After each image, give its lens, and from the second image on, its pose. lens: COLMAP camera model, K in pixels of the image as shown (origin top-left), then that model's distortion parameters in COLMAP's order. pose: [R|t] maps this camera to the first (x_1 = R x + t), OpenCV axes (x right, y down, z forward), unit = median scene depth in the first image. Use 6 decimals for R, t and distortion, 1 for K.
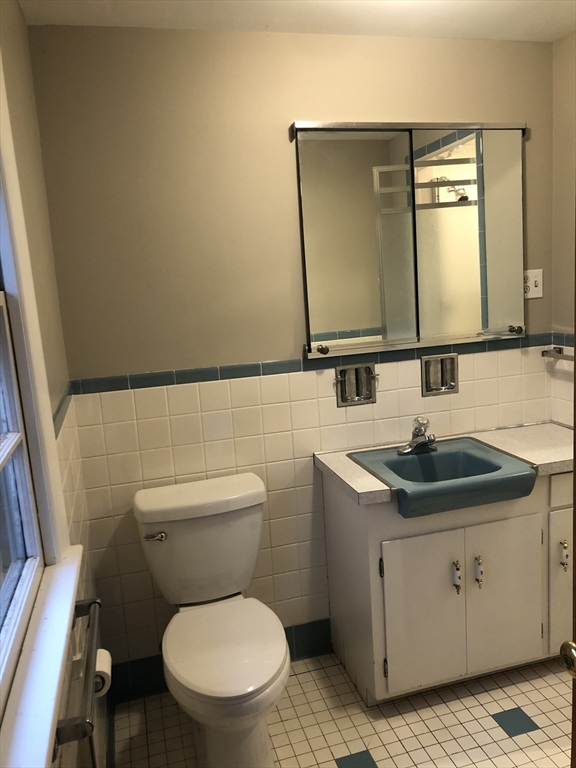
lens RADIAL K [[633.2, 0, 288.5], [0, 633.2, 382.8], [0, 0, 1]] dist [0.044537, -0.048398]
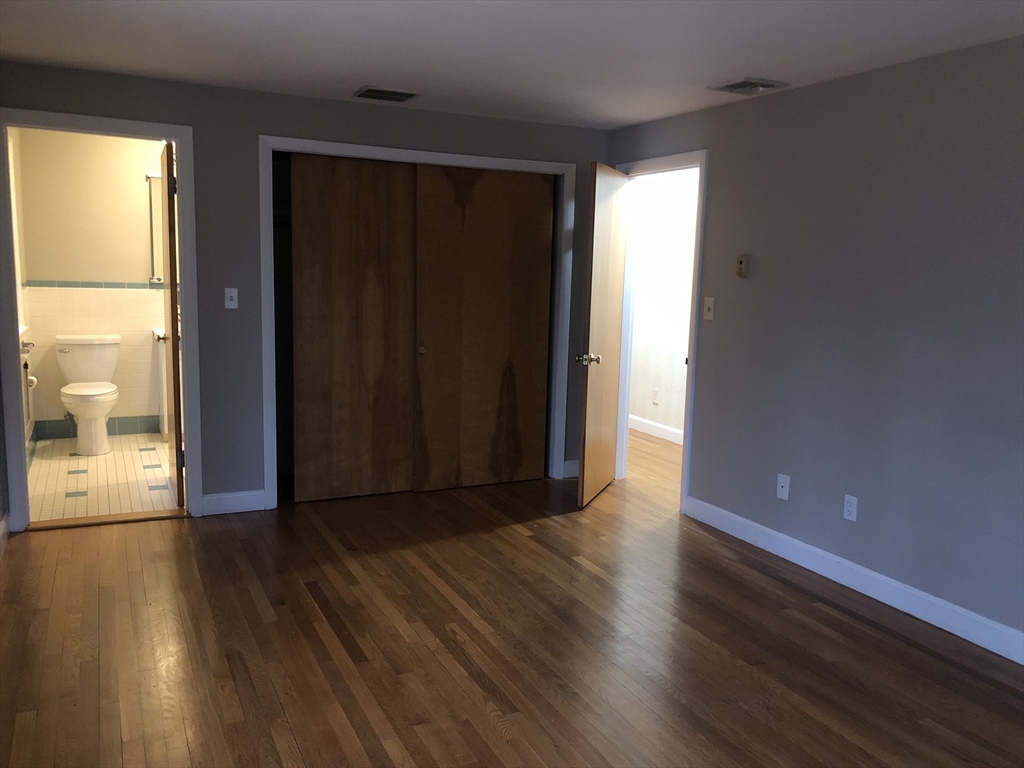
lens RADIAL K [[844.2, 0, 515.2], [0, 844.2, 382.4], [0, 0, 1]] dist [0.044537, -0.048398]
pose [[0.976326, 0.065374, 0.206188, 0.603404], [-0.058994, 0.997574, -0.036944, 0.302175], [-0.208103, 0.023905, 0.977815, -1.862899]]
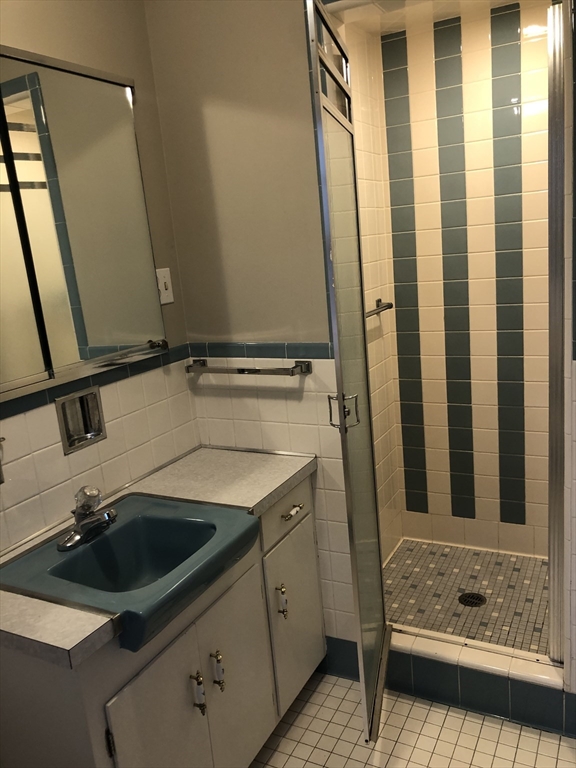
lens RADIAL K [[633.2, 0, 286.7], [0, 633.2, 388.4], [0, 0, 1]] dist [0.044537, -0.048398]
pose [[0.687937, -0.163797, 0.707046, -0.101688], [0.167910, 0.983689, 0.064513, -0.054071], [-0.706080, 0.074339, 0.704219, 0.335054]]
